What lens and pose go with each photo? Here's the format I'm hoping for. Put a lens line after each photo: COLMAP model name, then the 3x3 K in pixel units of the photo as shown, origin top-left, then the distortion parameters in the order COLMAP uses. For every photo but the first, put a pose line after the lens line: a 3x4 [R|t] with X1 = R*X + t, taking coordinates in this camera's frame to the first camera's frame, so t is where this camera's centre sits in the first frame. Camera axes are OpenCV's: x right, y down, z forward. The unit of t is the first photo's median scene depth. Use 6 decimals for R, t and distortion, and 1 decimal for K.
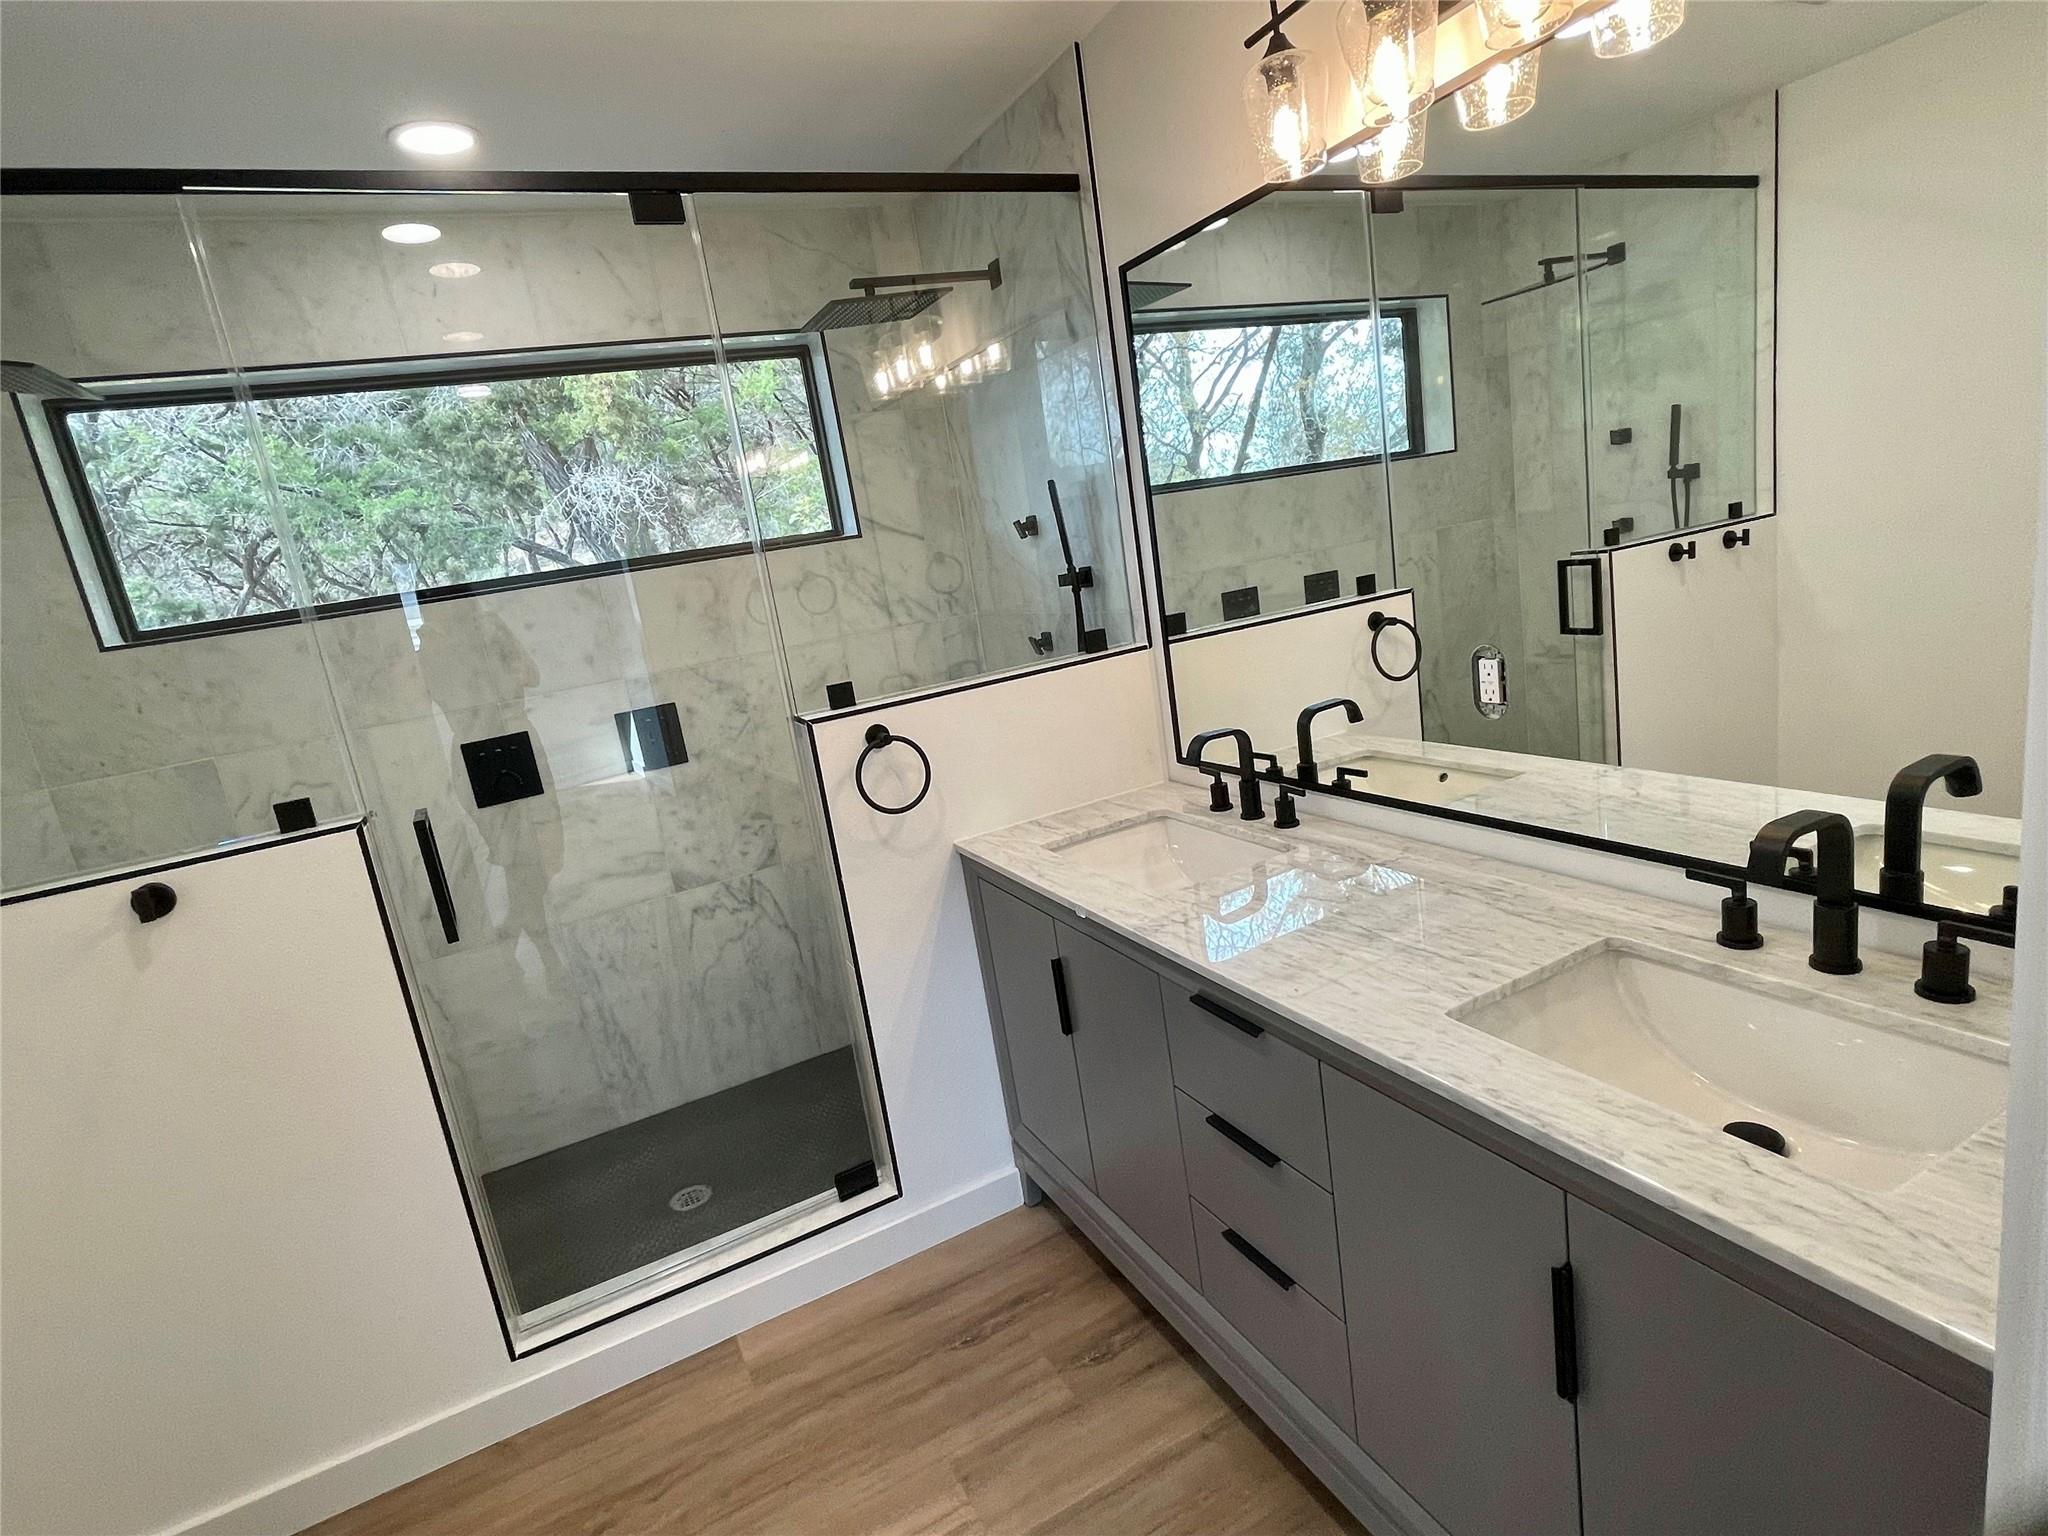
lens RADIAL K [[1042.6, 0, 1022.9], [0, 1042.6, 777.8], [0, 0, 1]] dist [-0.002739, -0.000244]
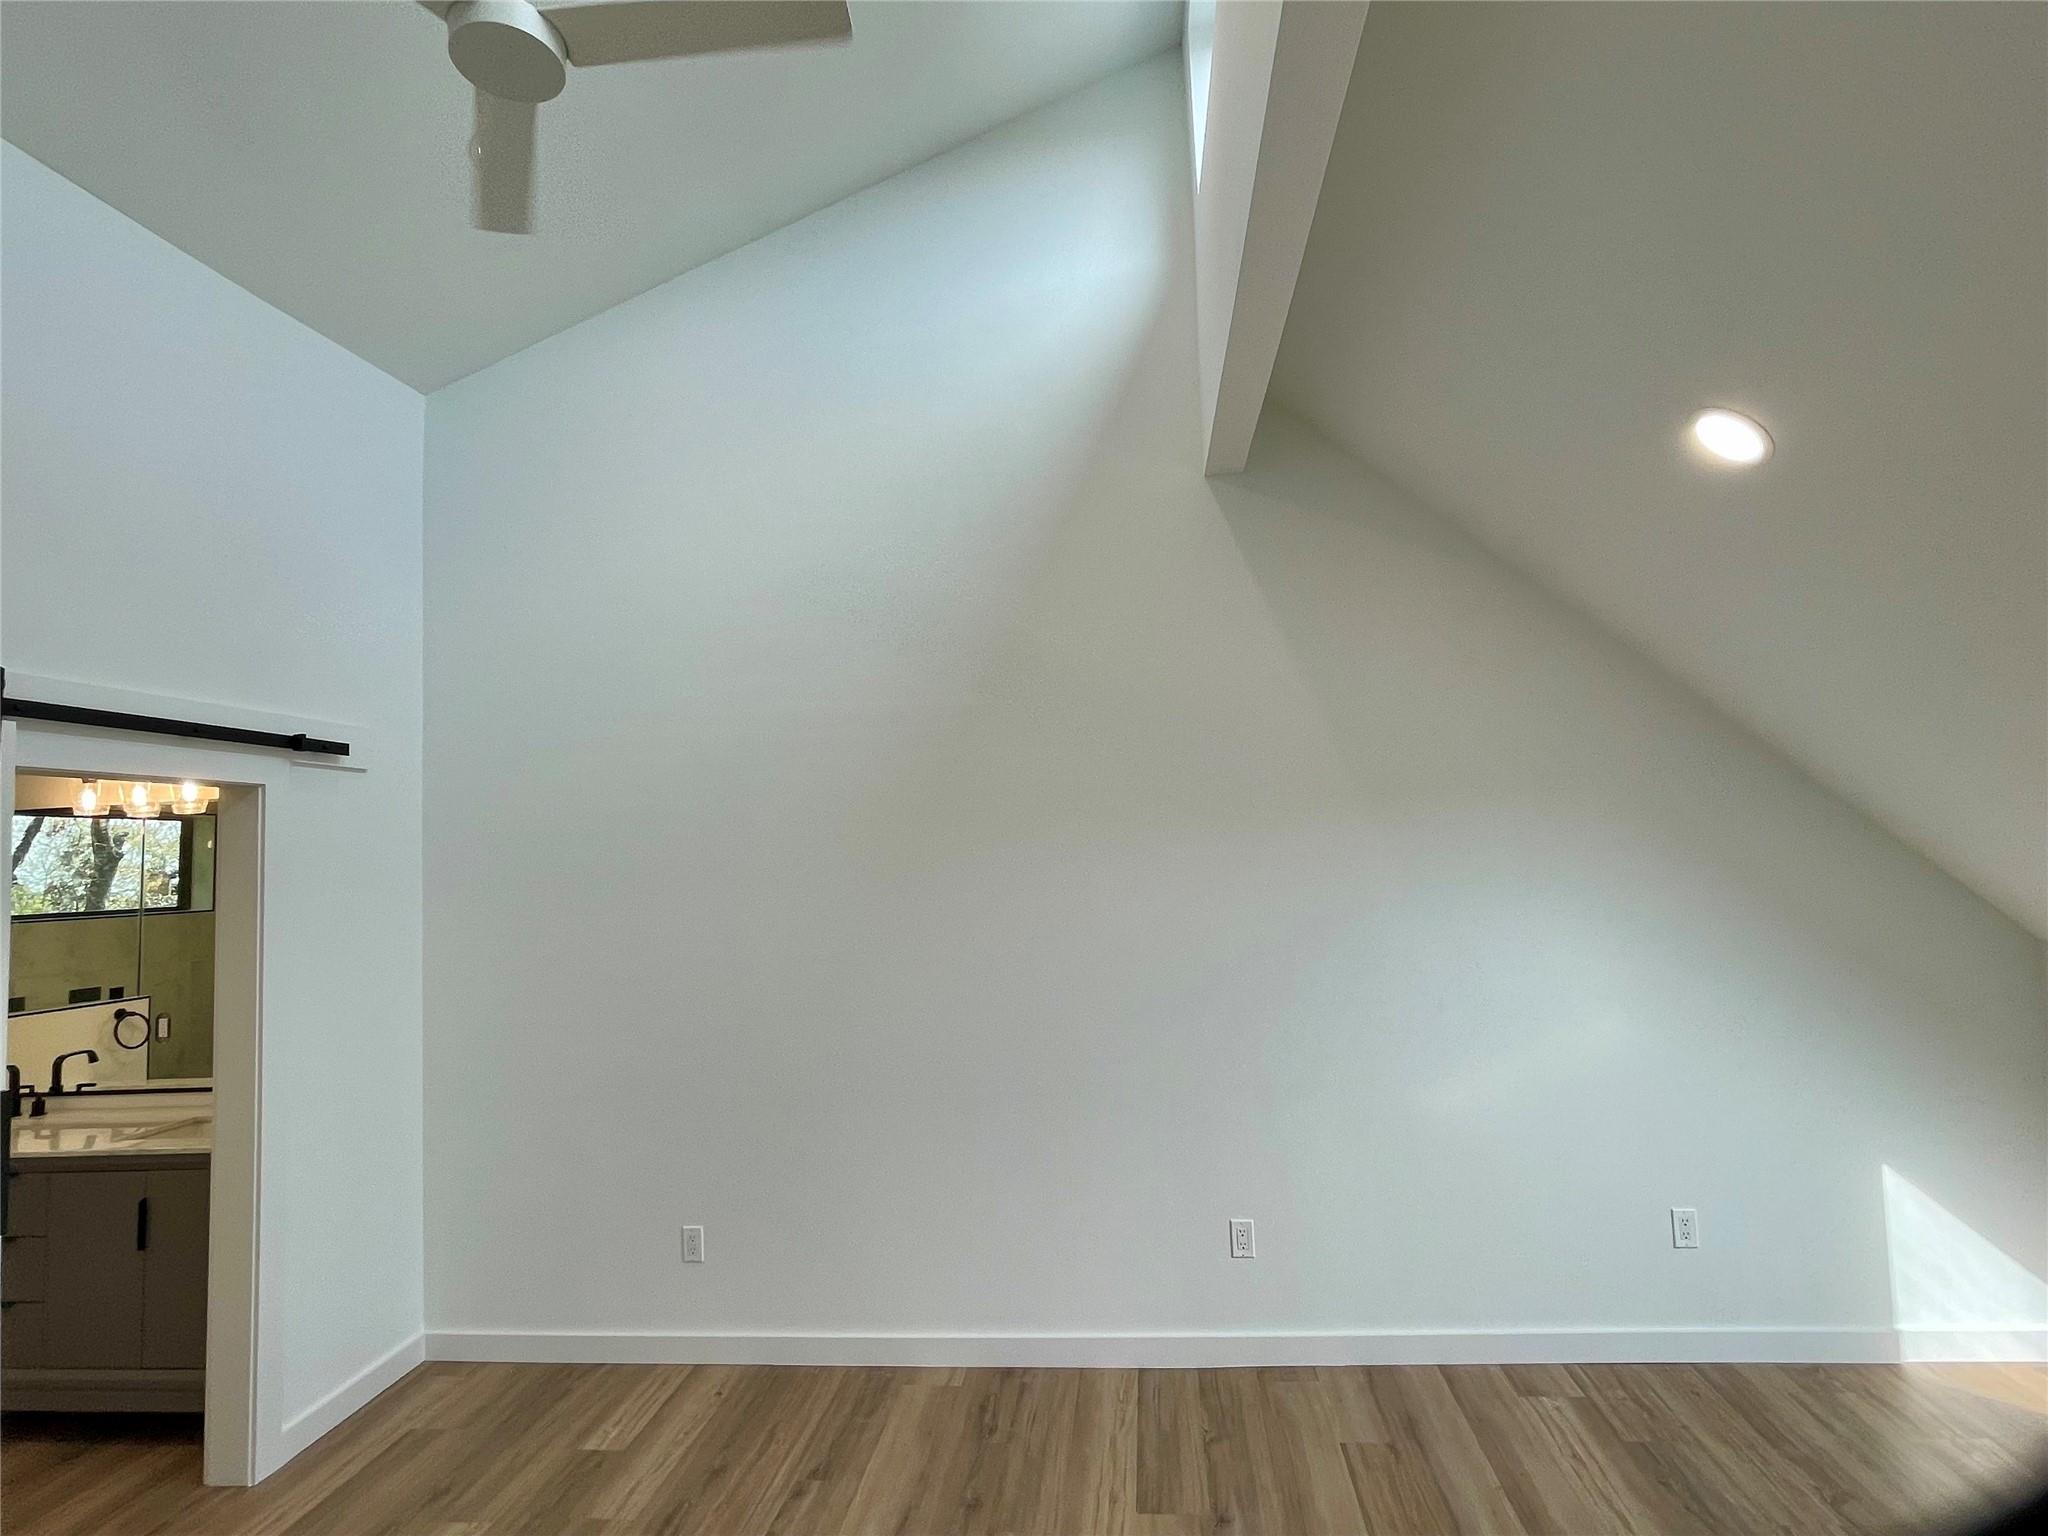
lens RADIAL K [[1042.6, 0, 1022.9], [0, 1042.6, 777.8], [0, 0, 1]] dist [-0.002739, -0.000244]
pose [[0.550582, 0.194515, 0.811803, -0.371594], [0.149027, 0.933949, -0.324855, 0.319092], [-0.821371, 0.299839, 0.485227, -1.408731]]
